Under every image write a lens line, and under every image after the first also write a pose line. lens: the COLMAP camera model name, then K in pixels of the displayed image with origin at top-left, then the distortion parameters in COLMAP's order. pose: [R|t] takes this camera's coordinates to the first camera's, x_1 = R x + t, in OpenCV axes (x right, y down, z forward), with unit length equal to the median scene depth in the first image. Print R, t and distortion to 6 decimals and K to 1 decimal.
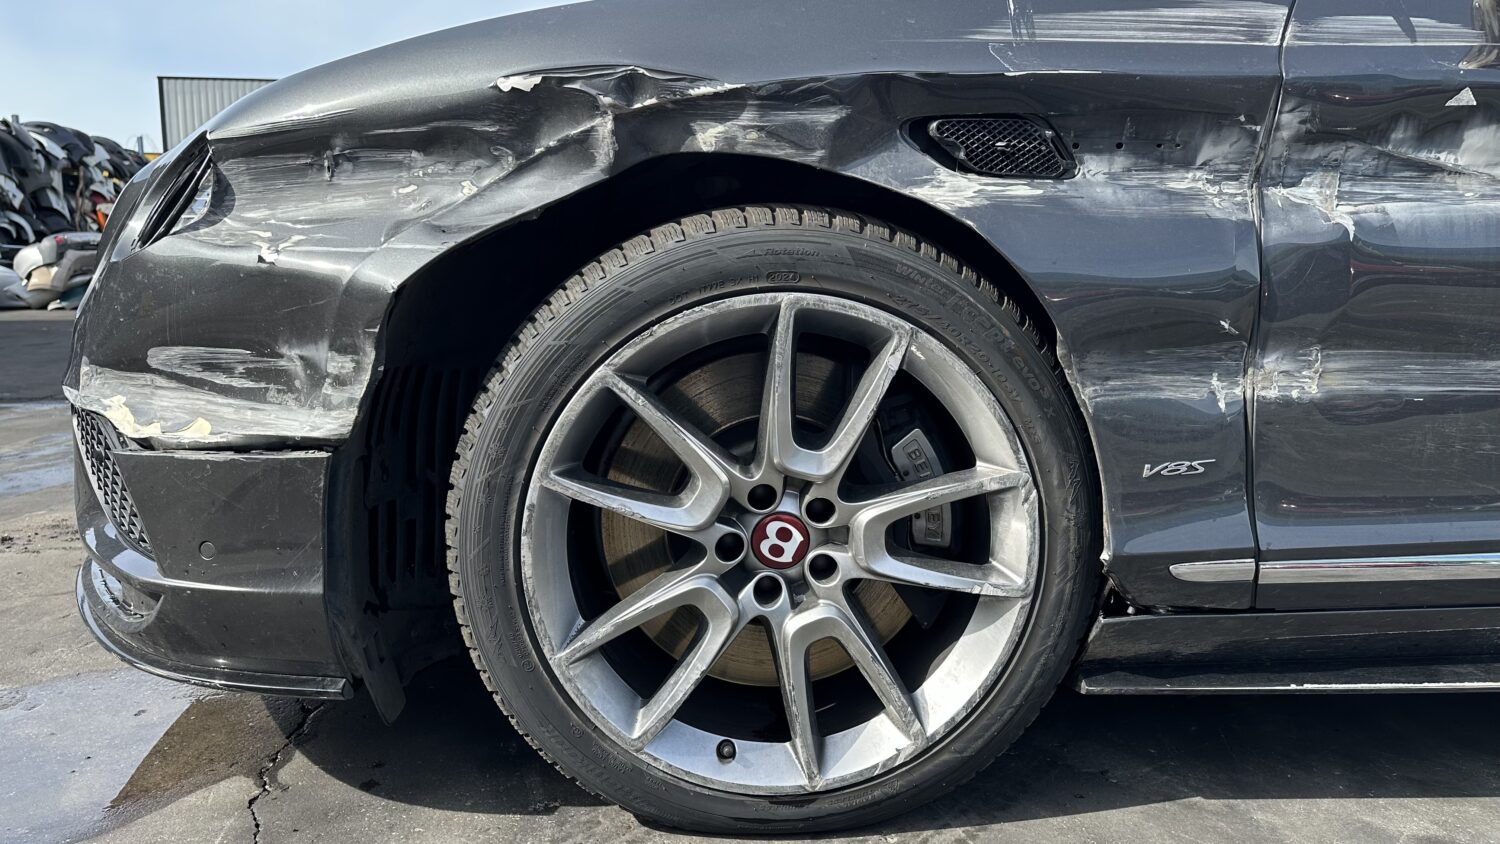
lens RADIAL K [[1032.2, 0, 750.0], [0, 1032.2, 422.0], [0, 0, 1]] dist [0.072700, -0.107618]
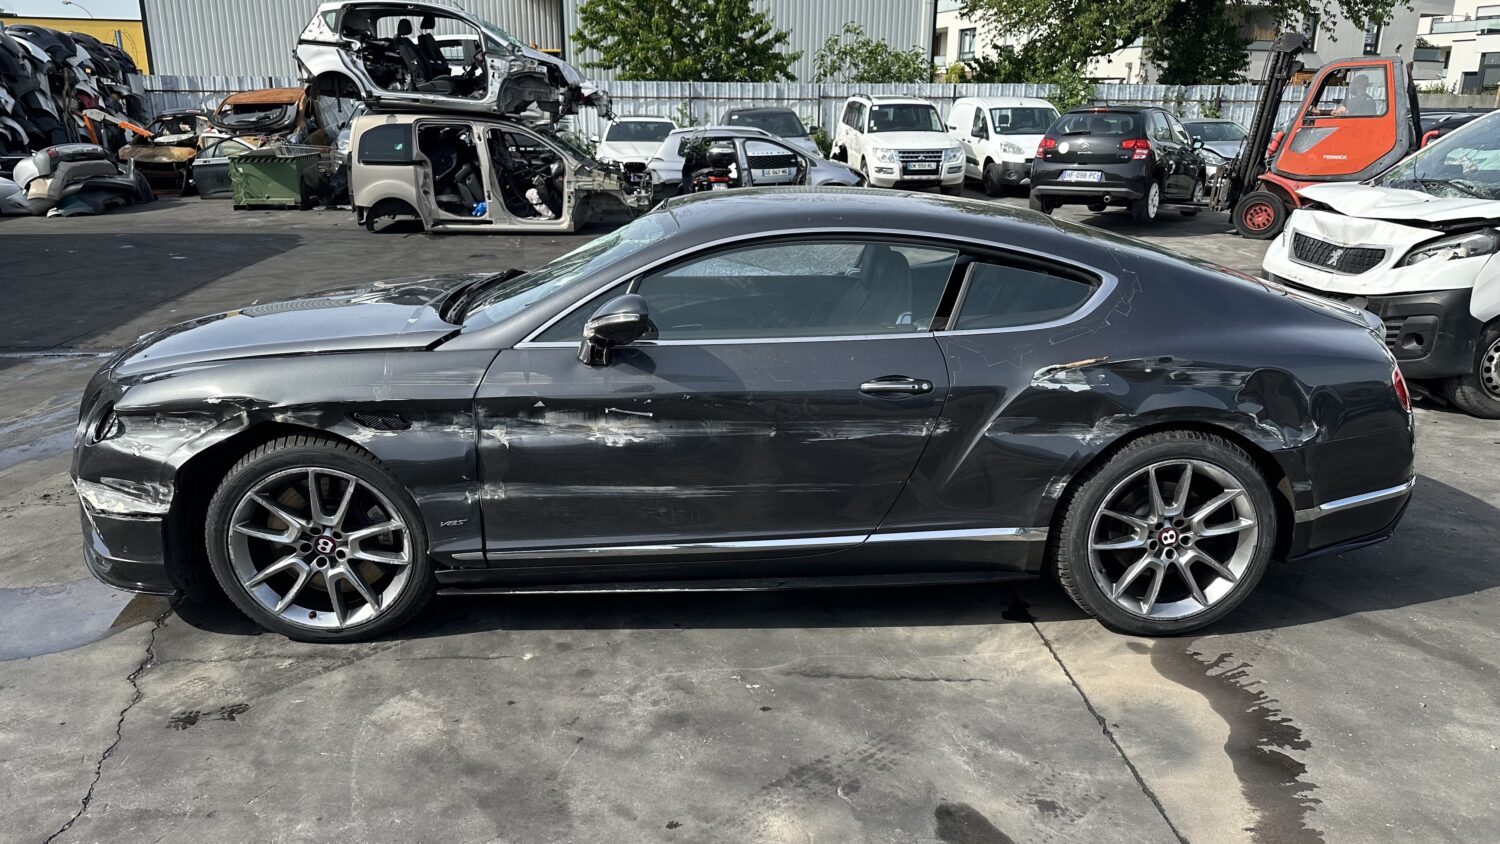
lens RADIAL K [[1027.0, 0, 754.7], [0, 1027.0, 426.5], [0, 0, 1]] dist [0.062148, -0.084400]
pose [[0.999975, 0.006815, -0.002001, 1.236796], [-0.006443, 0.988932, 0.148233, -0.650989], [0.002989, -0.148216, 0.988950, -1.810468]]
